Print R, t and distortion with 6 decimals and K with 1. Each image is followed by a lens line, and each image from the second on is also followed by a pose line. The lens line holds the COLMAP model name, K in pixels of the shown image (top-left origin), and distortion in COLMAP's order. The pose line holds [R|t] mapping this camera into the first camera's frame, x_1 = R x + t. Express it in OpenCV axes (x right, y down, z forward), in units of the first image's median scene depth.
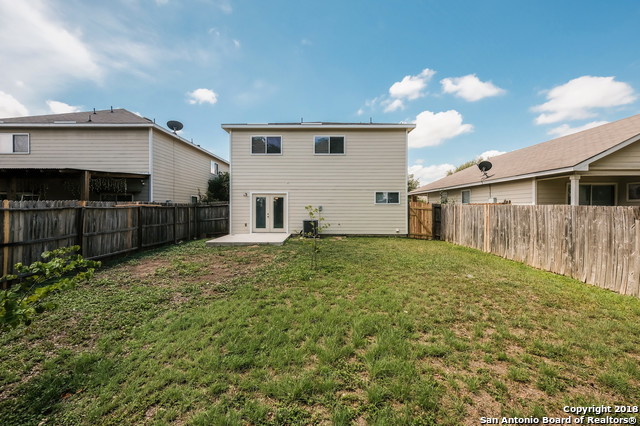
lens RADIAL K [[277.7, 0, 320.2], [0, 277.7, 210.2], [0, 0, 1]] dist [0.021463, -0.000177]
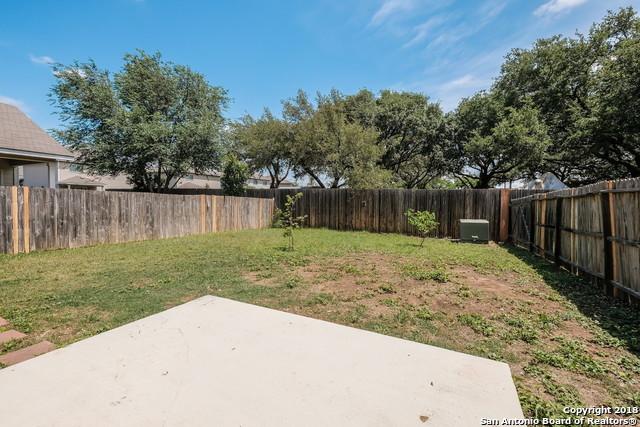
lens RADIAL K [[277.7, 0, 320.3], [0, 277.7, 209.2], [0, 0, 1]] dist [0.021463, -0.000177]
pose [[-0.895392, -0.020343, 0.444813, -0.540633], [-0.006103, 0.999423, 0.033421, 0.011083], [-0.445236, 0.027210, -0.895000, 1.685230]]
